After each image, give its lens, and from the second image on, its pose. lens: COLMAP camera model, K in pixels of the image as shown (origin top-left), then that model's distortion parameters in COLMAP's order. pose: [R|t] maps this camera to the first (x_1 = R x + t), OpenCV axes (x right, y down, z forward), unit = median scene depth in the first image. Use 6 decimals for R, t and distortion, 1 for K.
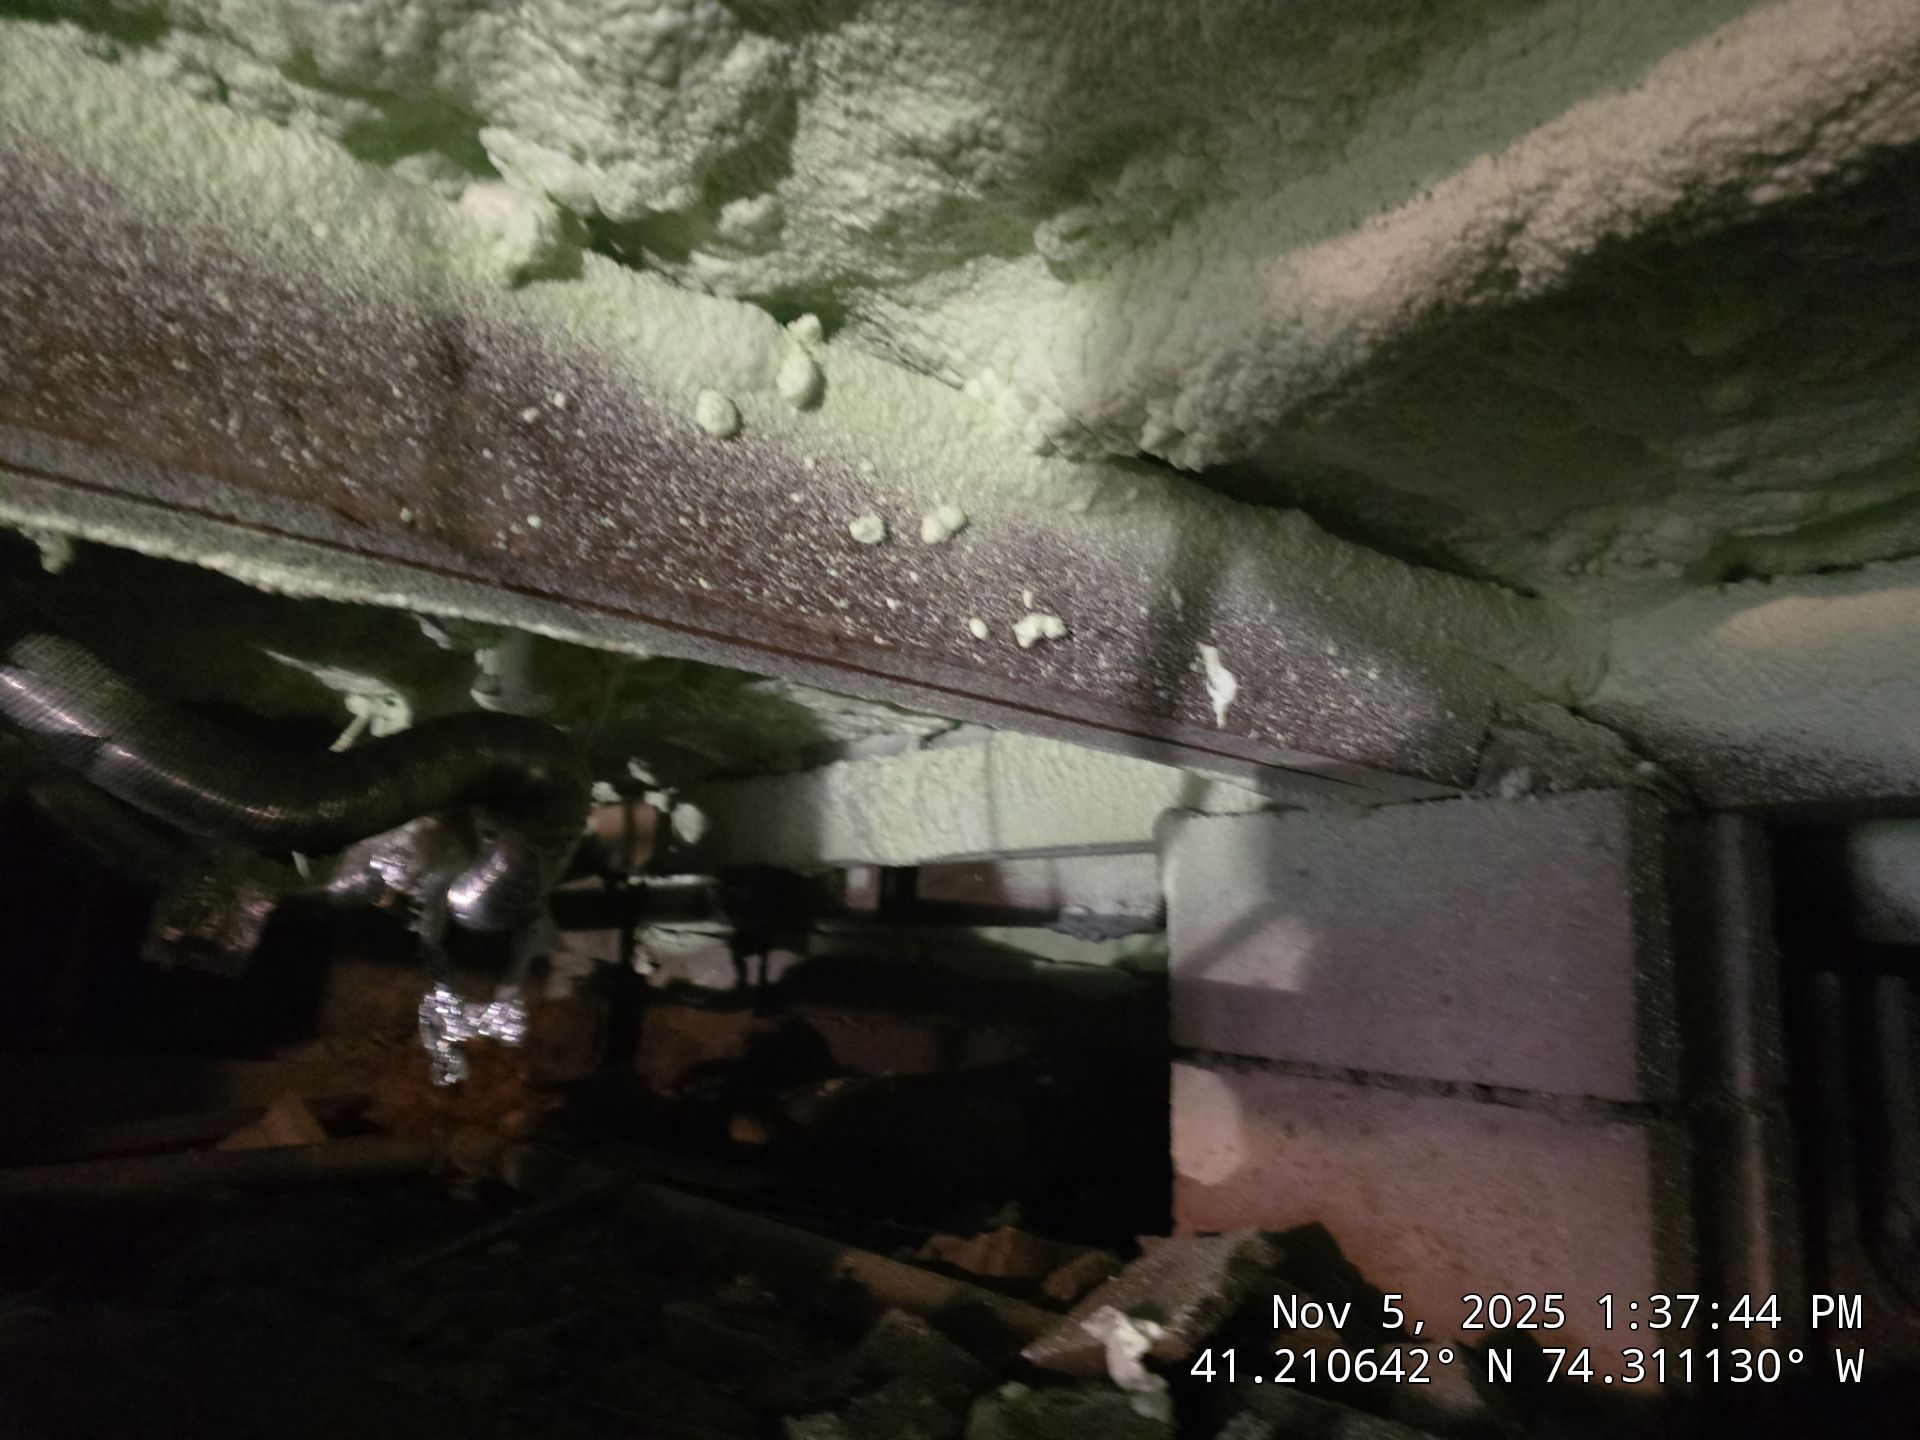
lens RADIAL K [[1297.0, 0, 961.1], [0, 1297.0, 730.9], [0, 0, 1]] dist [0.076572, -0.063293]
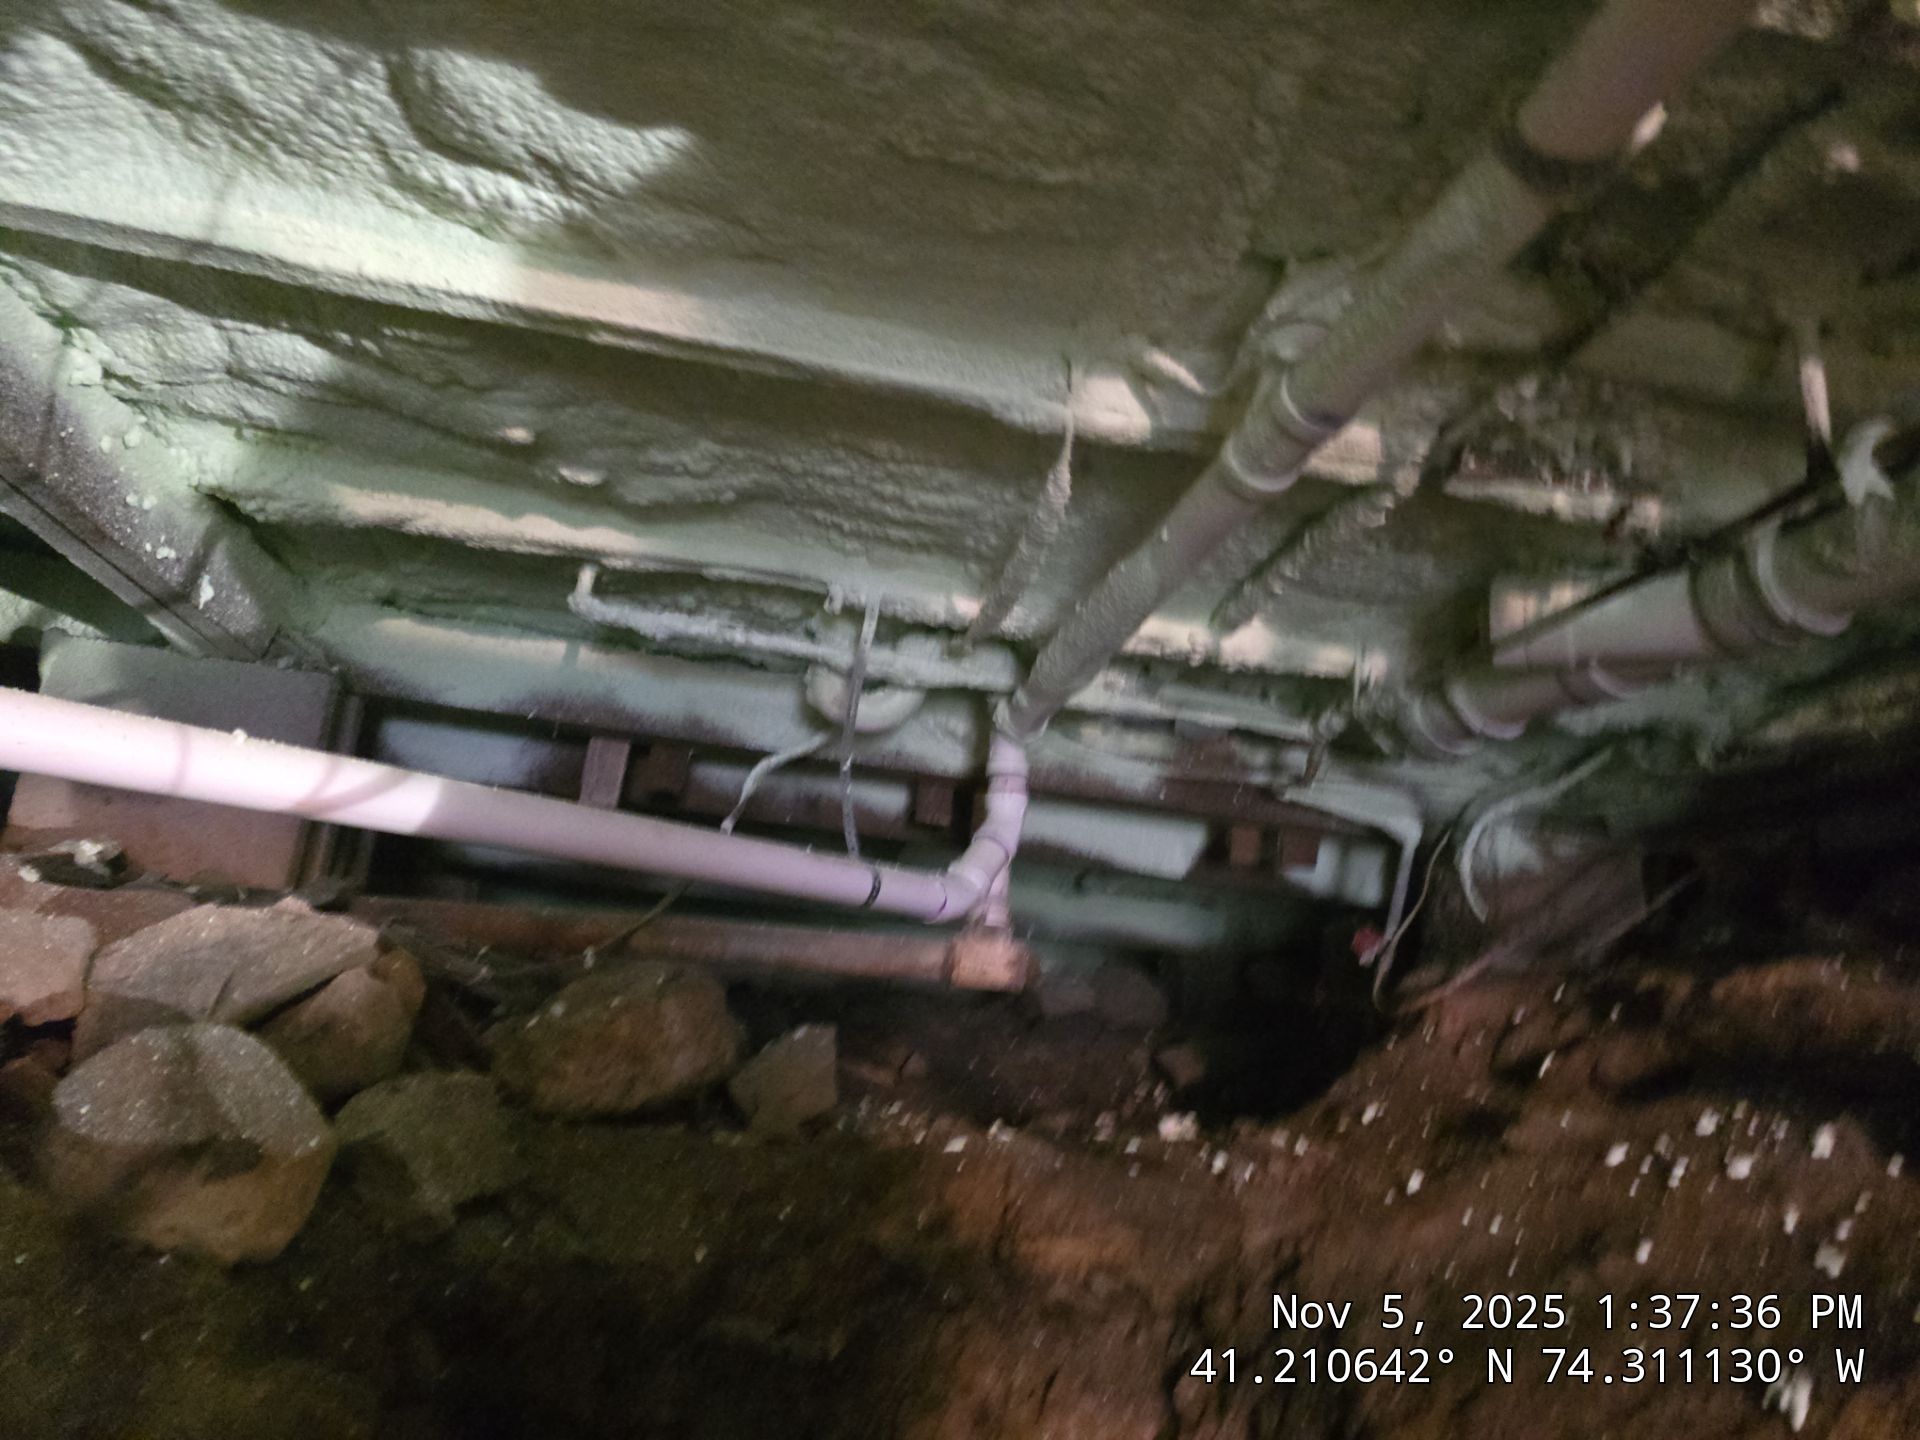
lens RADIAL K [[1297.0, 0, 961.1], [0, 1297.0, 730.9], [0, 0, 1]] dist [0.076572, -0.063293]
pose [[0.445909, 0.202262, 0.871926, -1.222351], [-0.248773, 0.963759, -0.096341, 0.098110], [-0.859812, -0.173953, 0.480066, -1.357551]]
